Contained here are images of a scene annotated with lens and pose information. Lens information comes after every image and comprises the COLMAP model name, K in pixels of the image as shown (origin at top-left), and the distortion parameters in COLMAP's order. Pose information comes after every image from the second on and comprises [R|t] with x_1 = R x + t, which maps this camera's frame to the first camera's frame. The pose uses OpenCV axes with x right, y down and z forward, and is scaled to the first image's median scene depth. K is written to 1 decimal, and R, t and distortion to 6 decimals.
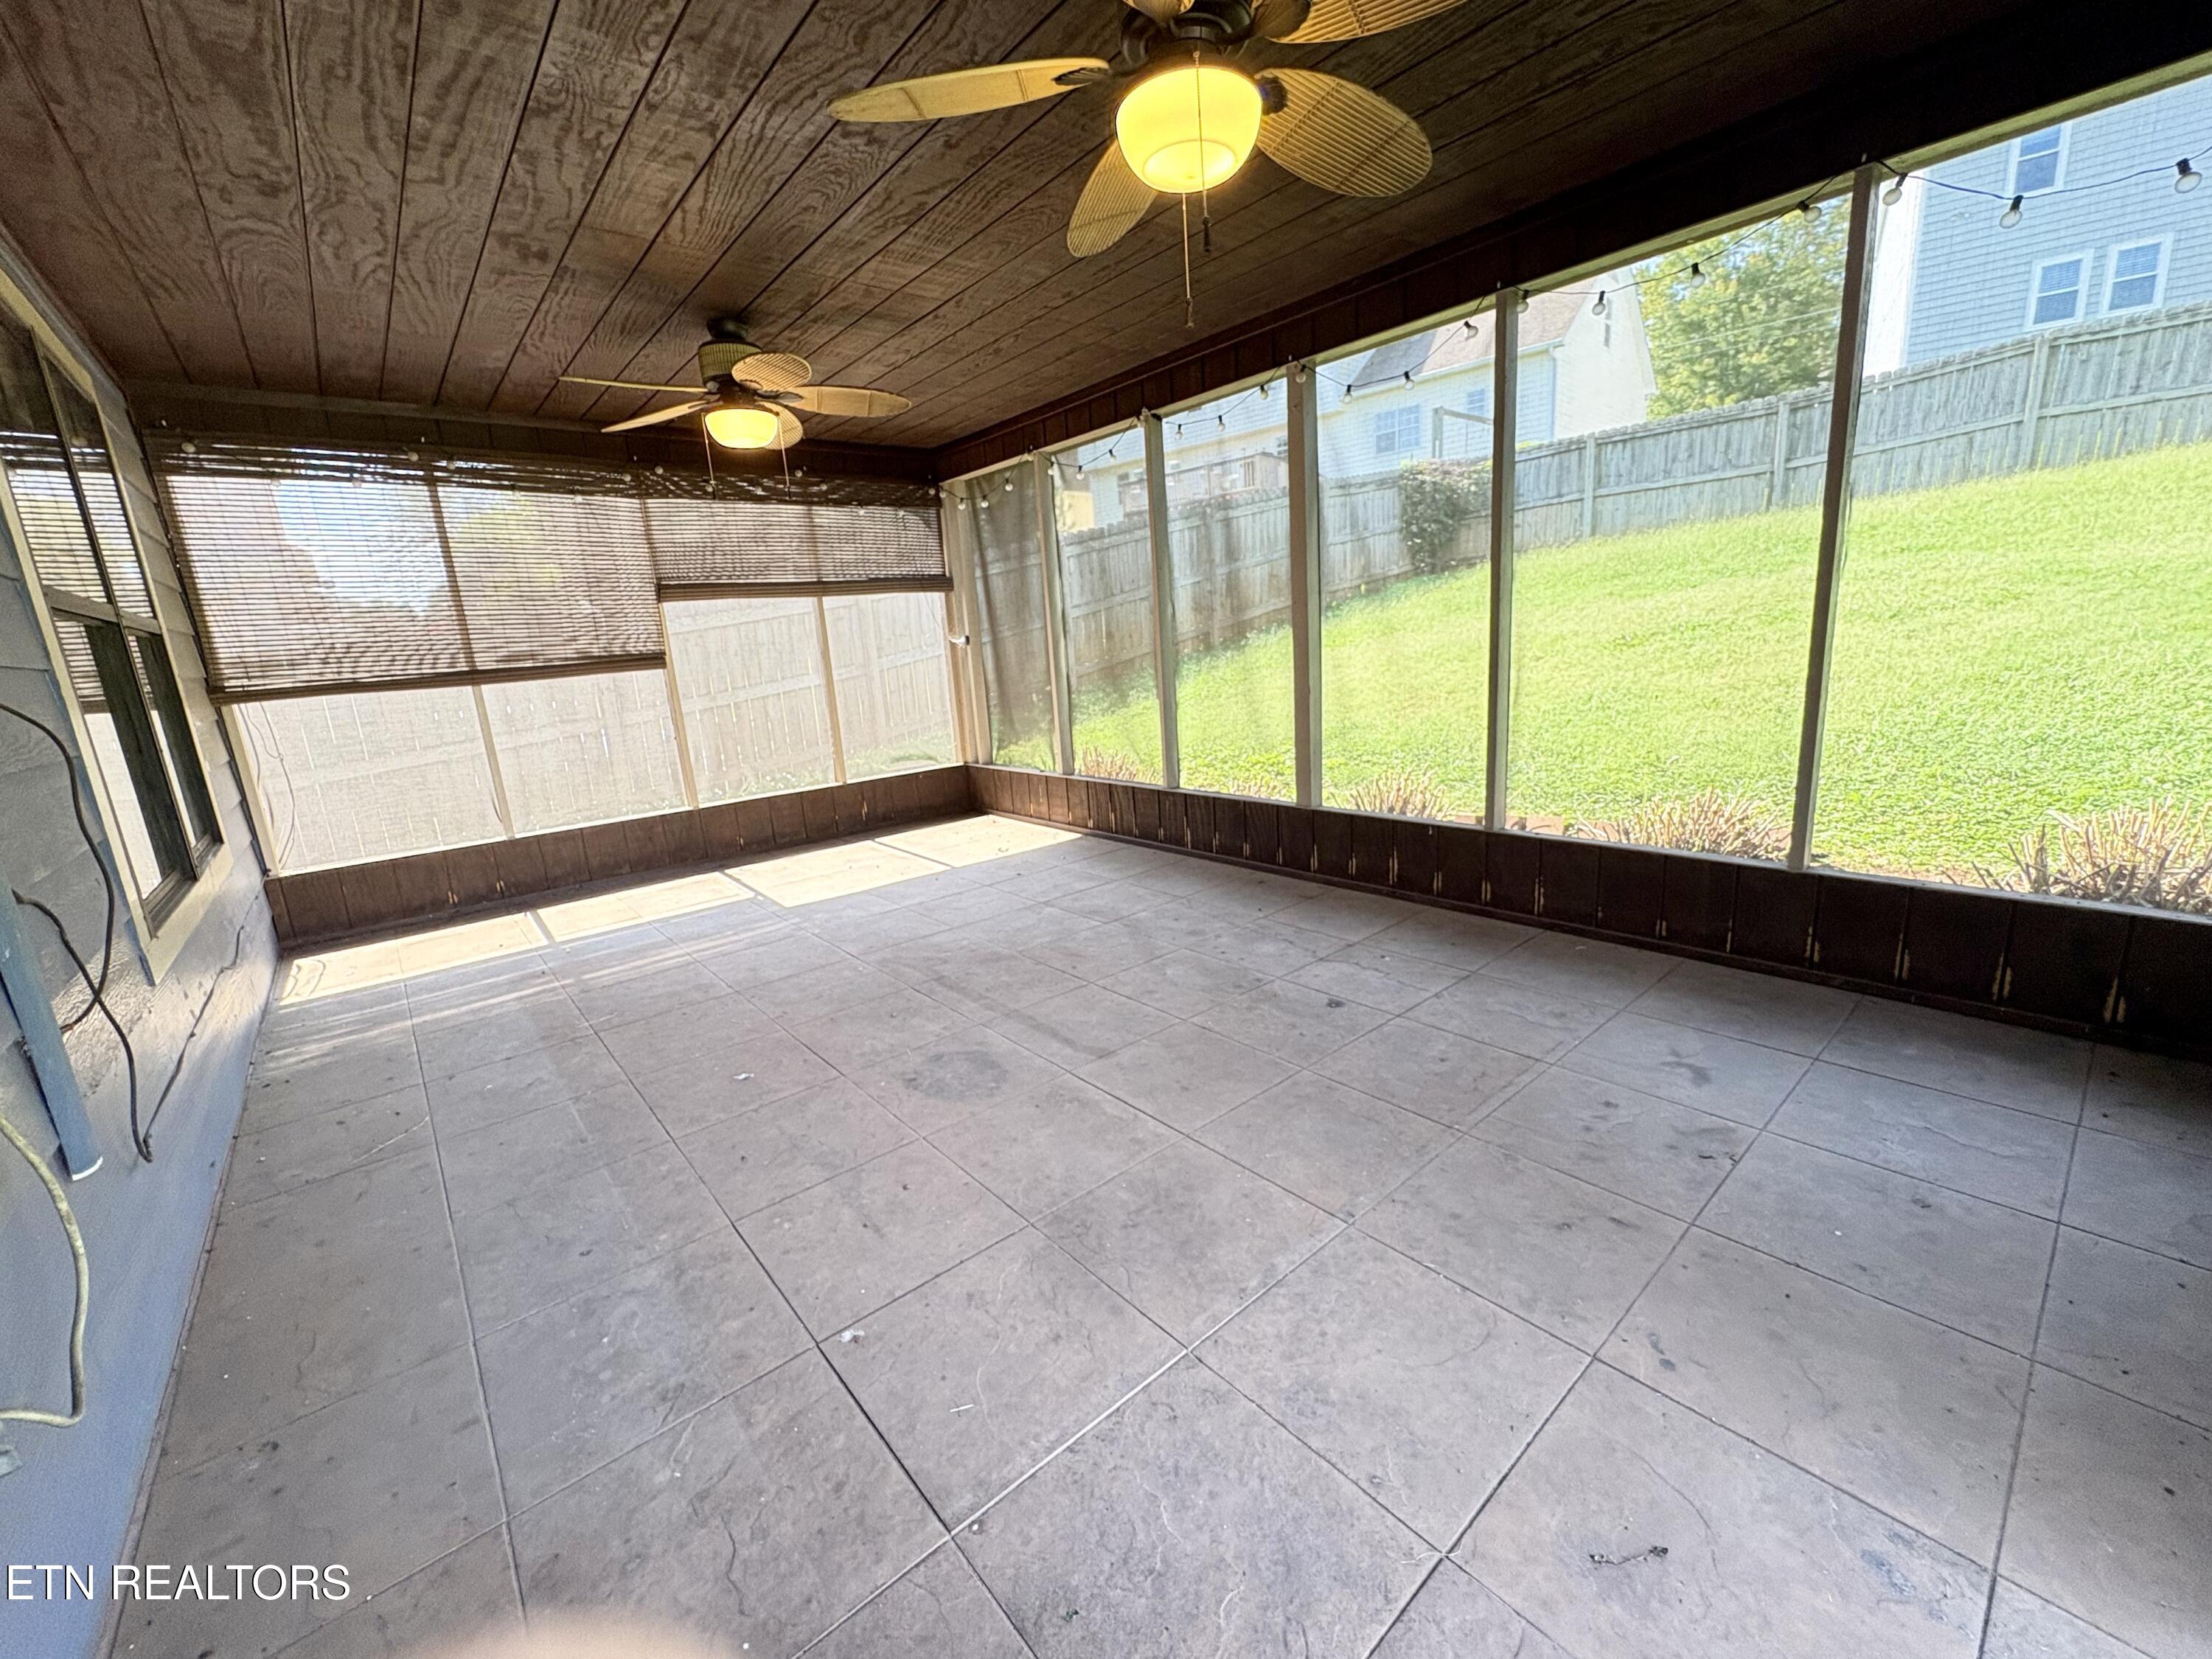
lens RADIAL K [[883.2, 0, 1108.6], [0, 883.2, 830.5], [0, 0, 1]] dist [0.001046, 0.000294]
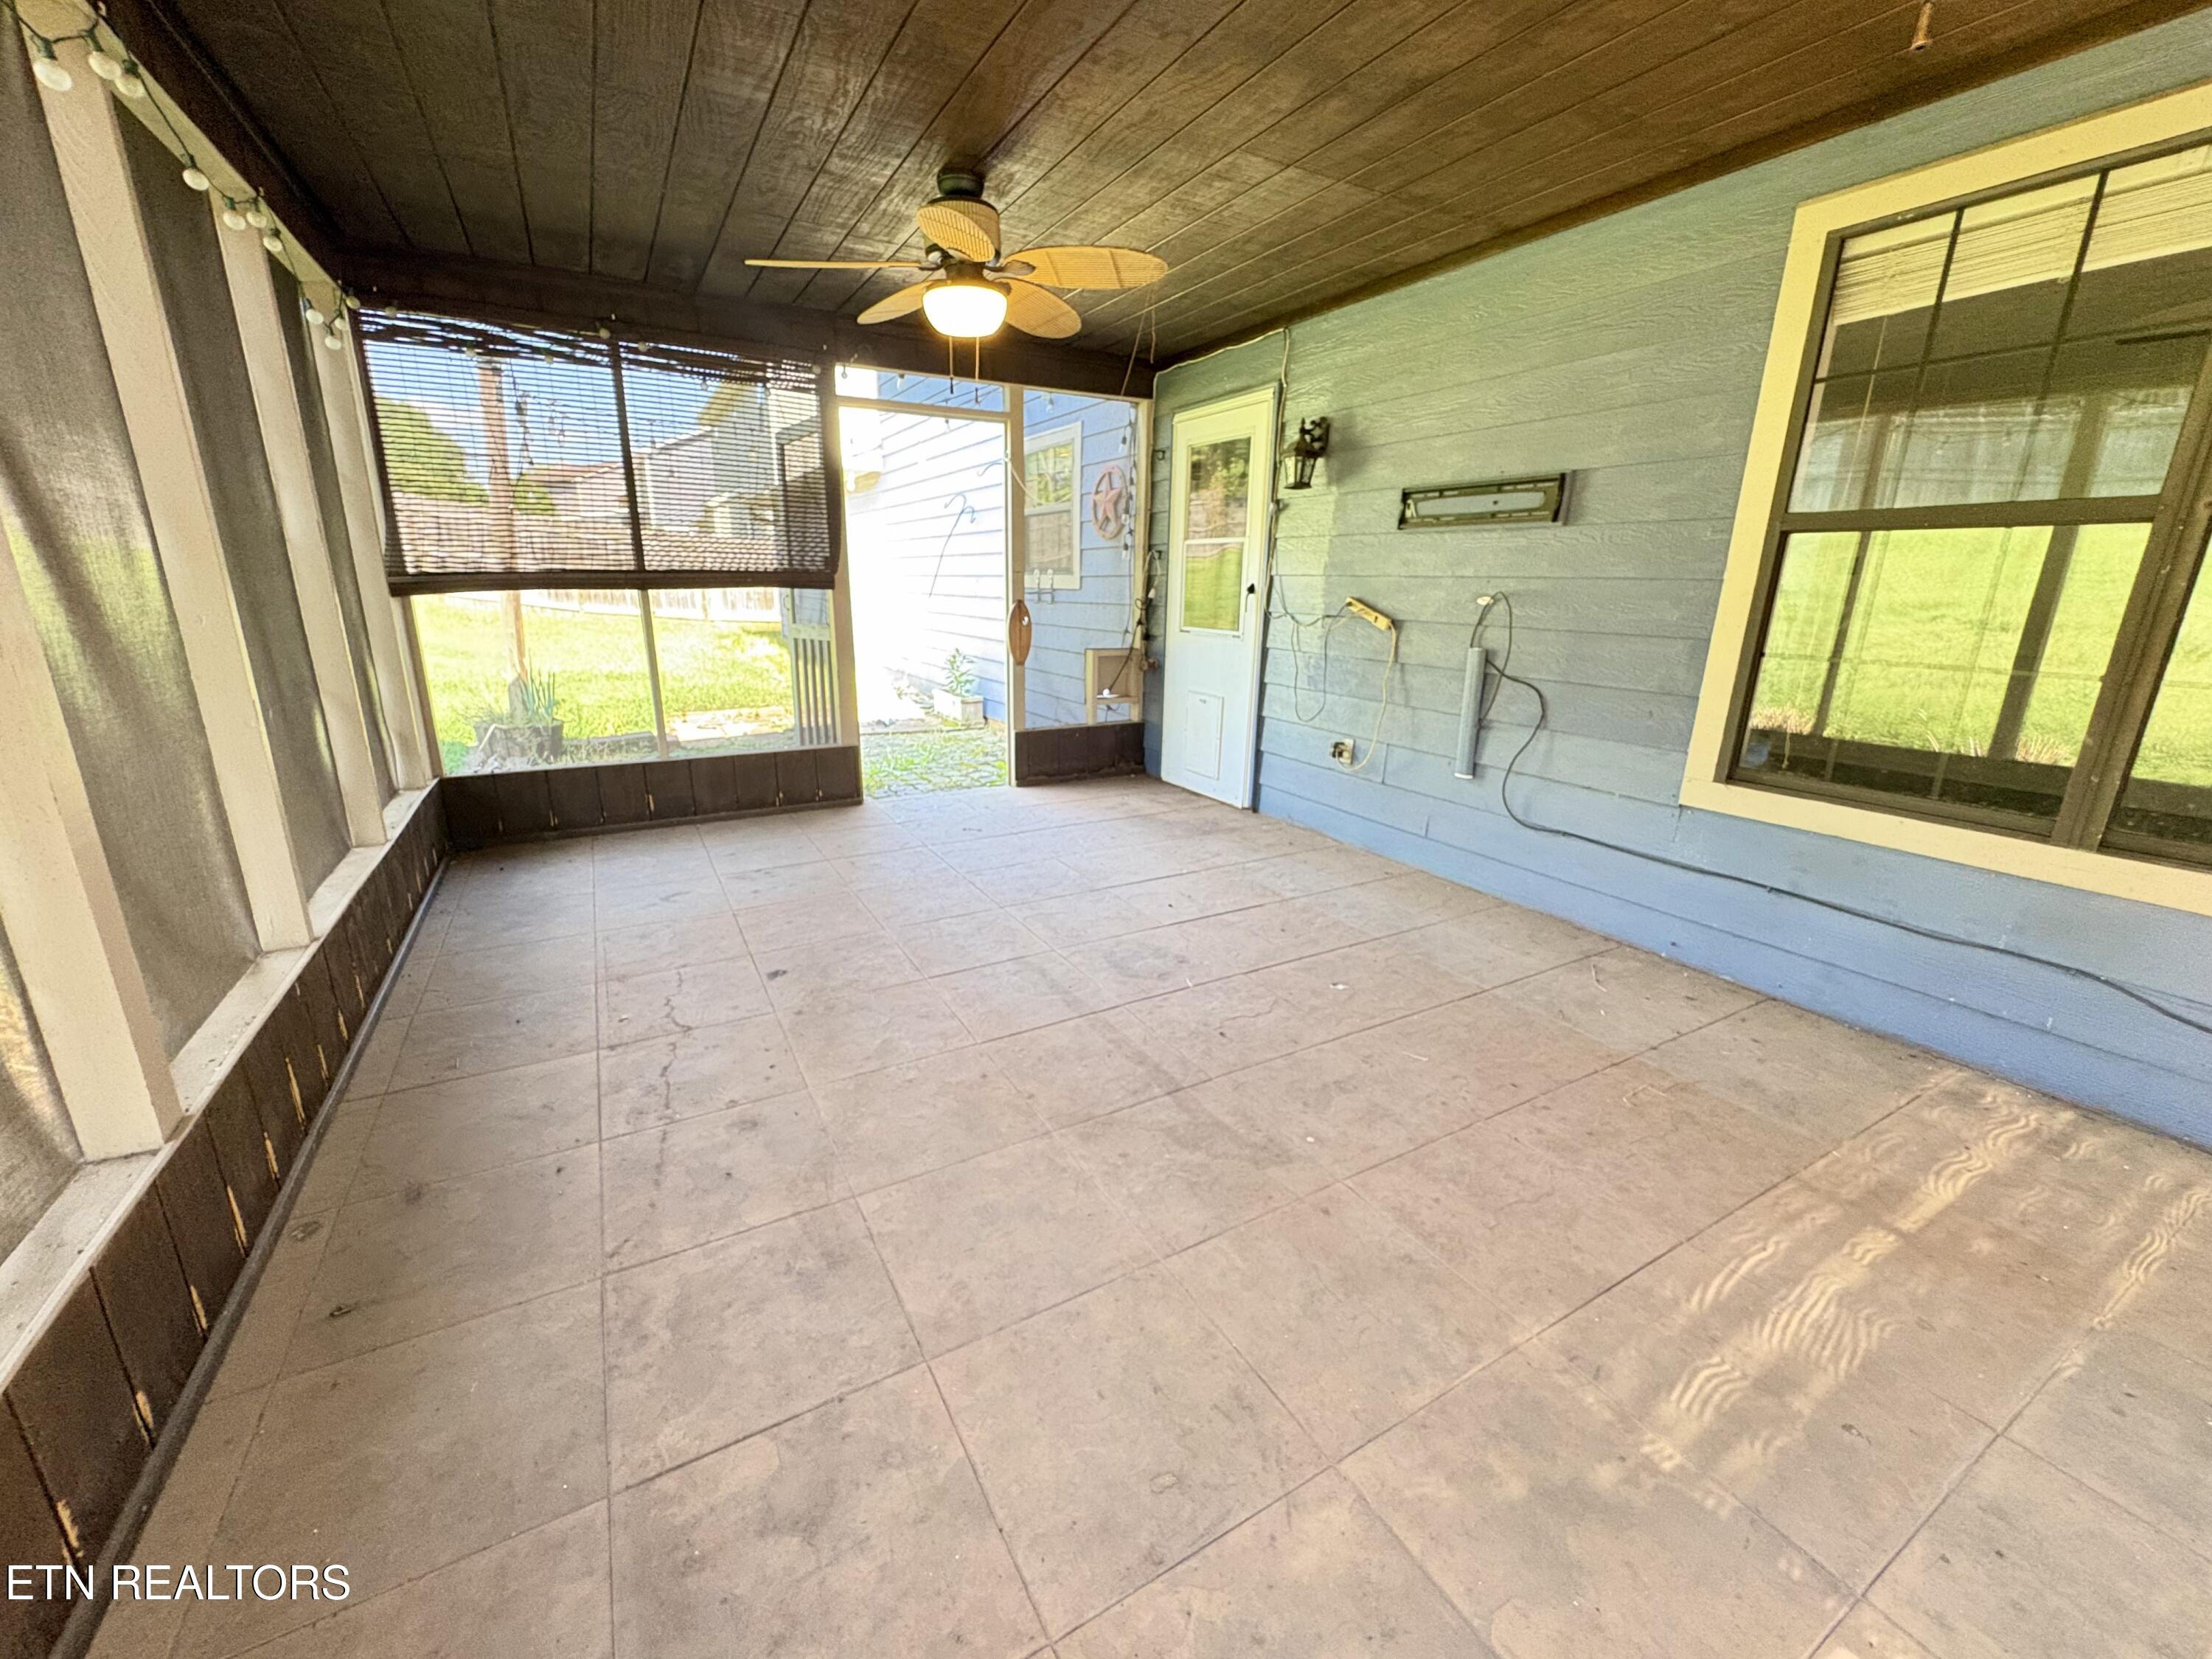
lens RADIAL K [[883.2, 0, 1104.5], [0, 883.2, 827.5], [0, 0, 1]] dist [0.001046, 0.000294]
pose [[-0.980427, 0.000855, 0.196883, -0.276303], [0.092856, 0.883797, 0.458564, -0.337940], [-0.173612, 0.467871, -0.866577, 1.529193]]
